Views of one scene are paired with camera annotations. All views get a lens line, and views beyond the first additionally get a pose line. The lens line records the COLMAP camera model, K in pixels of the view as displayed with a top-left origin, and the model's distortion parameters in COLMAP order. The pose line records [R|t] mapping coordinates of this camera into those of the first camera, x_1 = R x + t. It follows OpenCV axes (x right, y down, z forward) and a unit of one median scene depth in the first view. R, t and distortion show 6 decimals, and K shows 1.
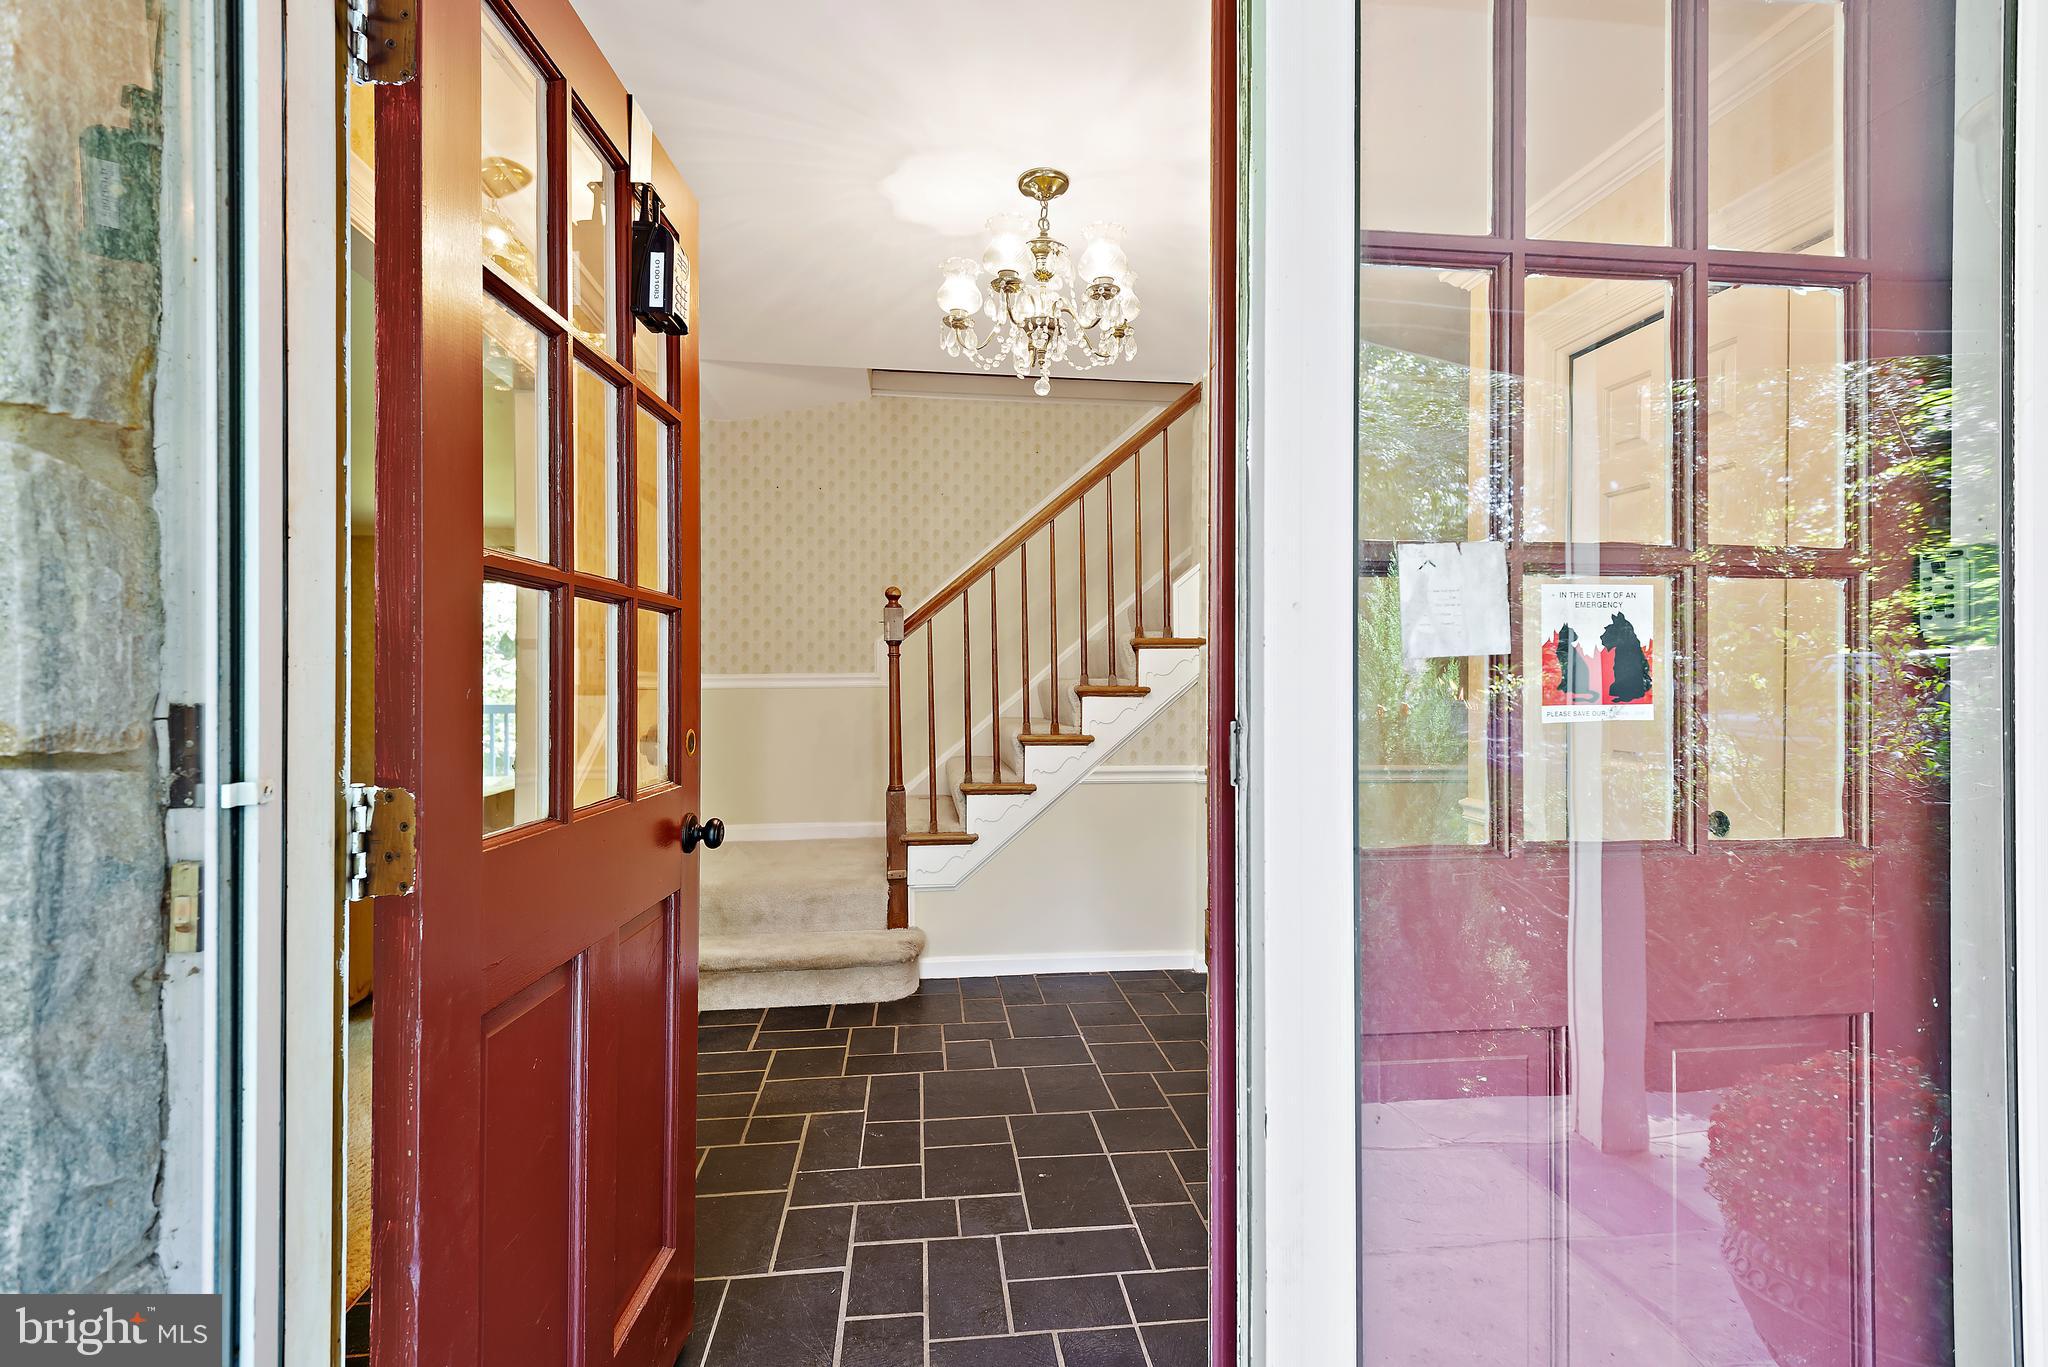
lens RADIAL K [[927.2, 0, 1022.5], [0, 927.2, 663.6], [0, 0, 1]] dist [0.041233, -0.019844]
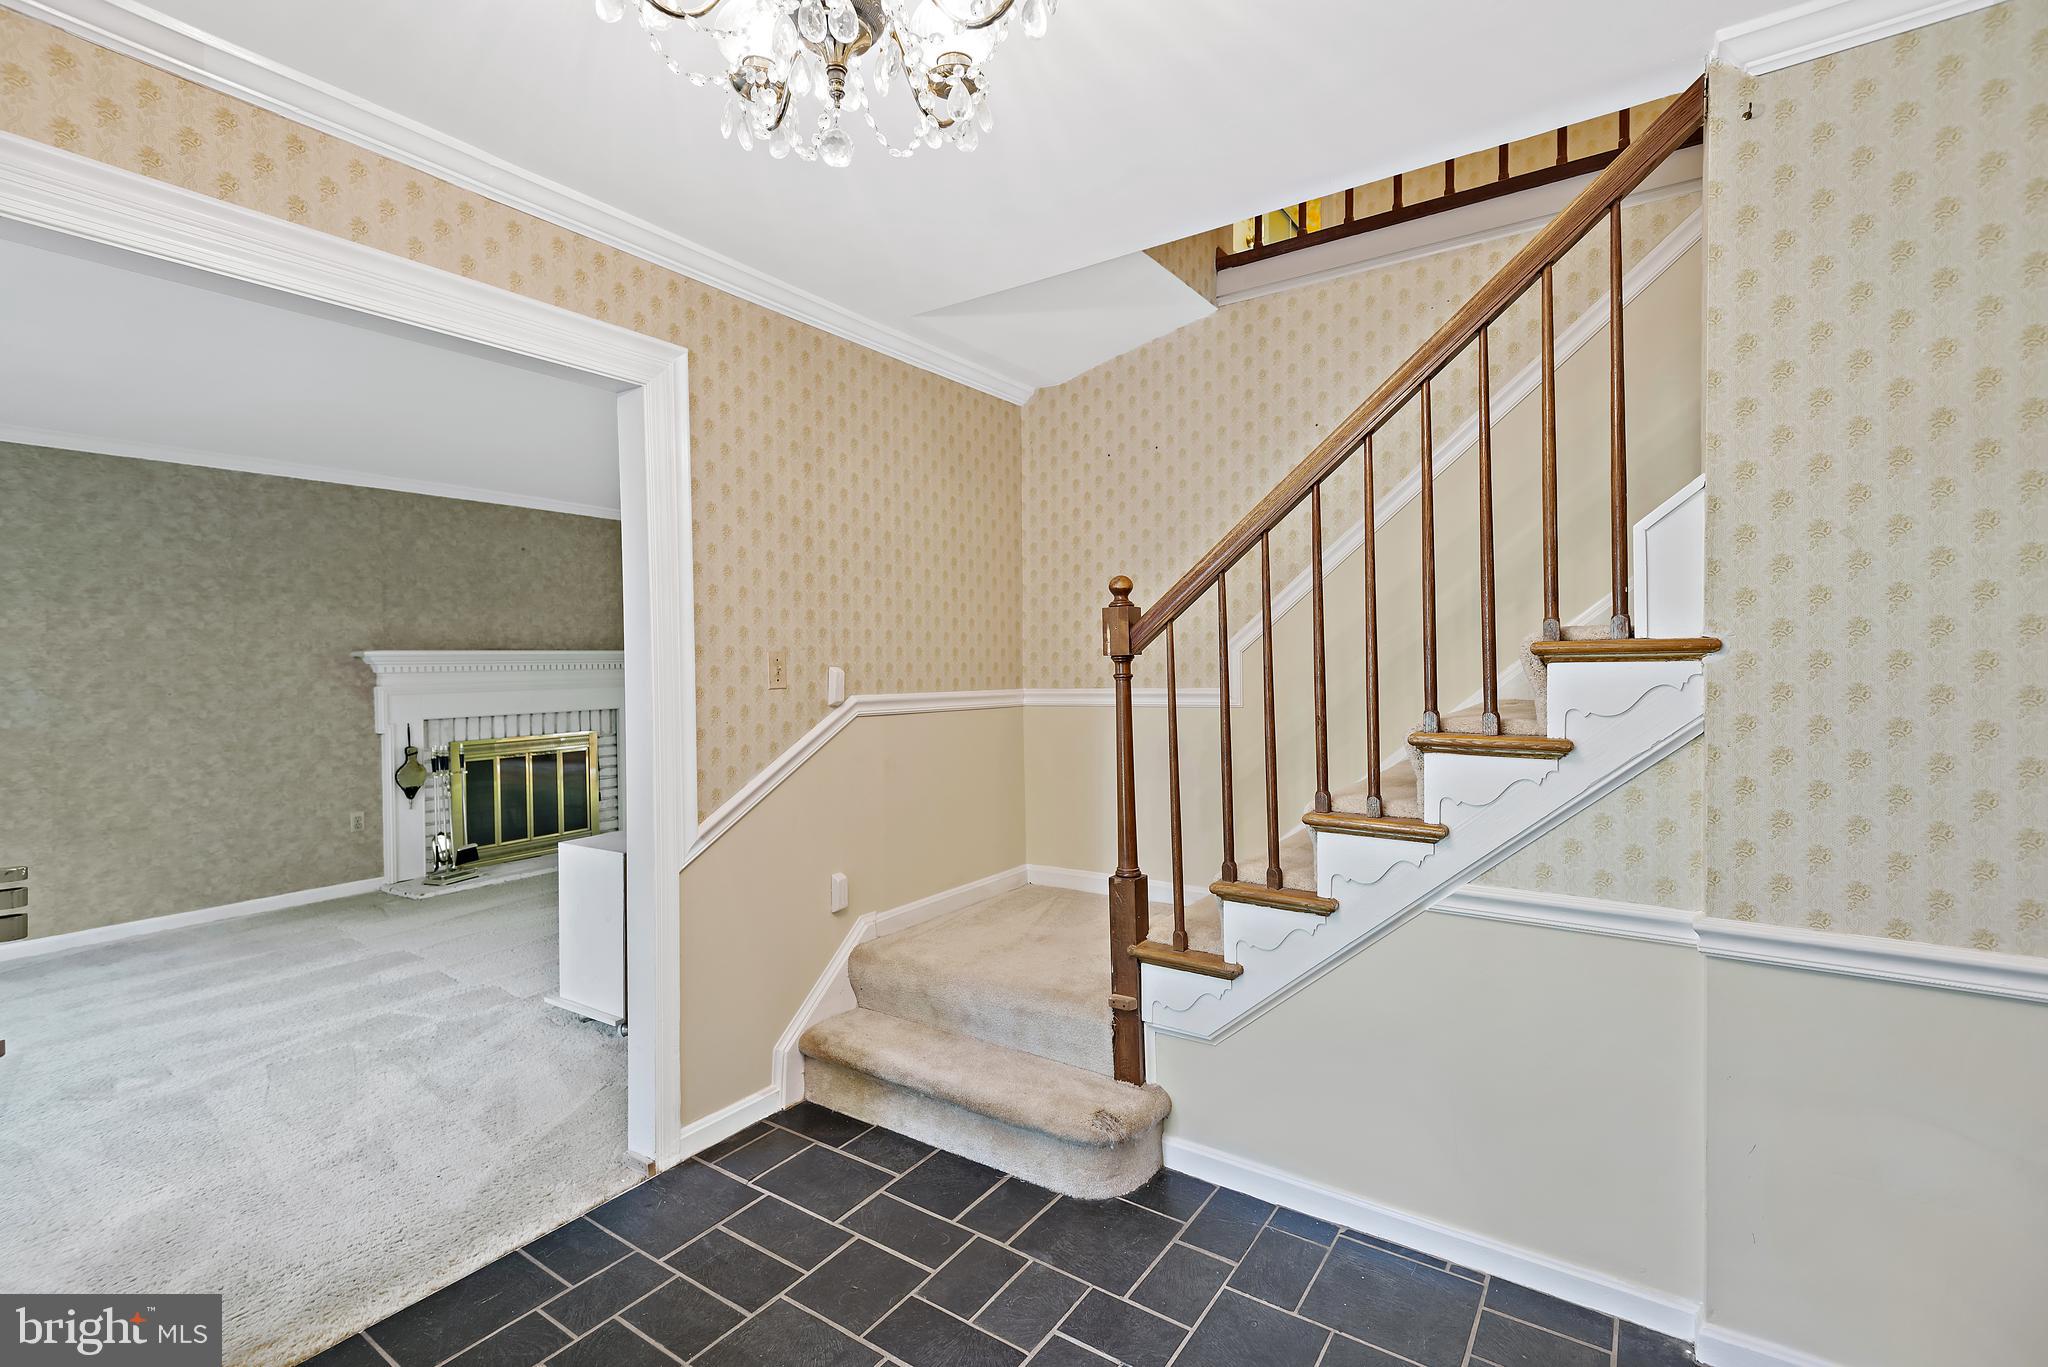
lens RADIAL K [[927.2, 0, 1022.5], [0, 927.2, 663.6], [0, 0, 1]] dist [0.041233, -0.019844]
pose [[0.748429, -0.008326, -0.663162, 0.254324], [0.020765, 0.999725, 0.010883, -0.027413], [0.662889, -0.021916, 0.748396, 0.440001]]
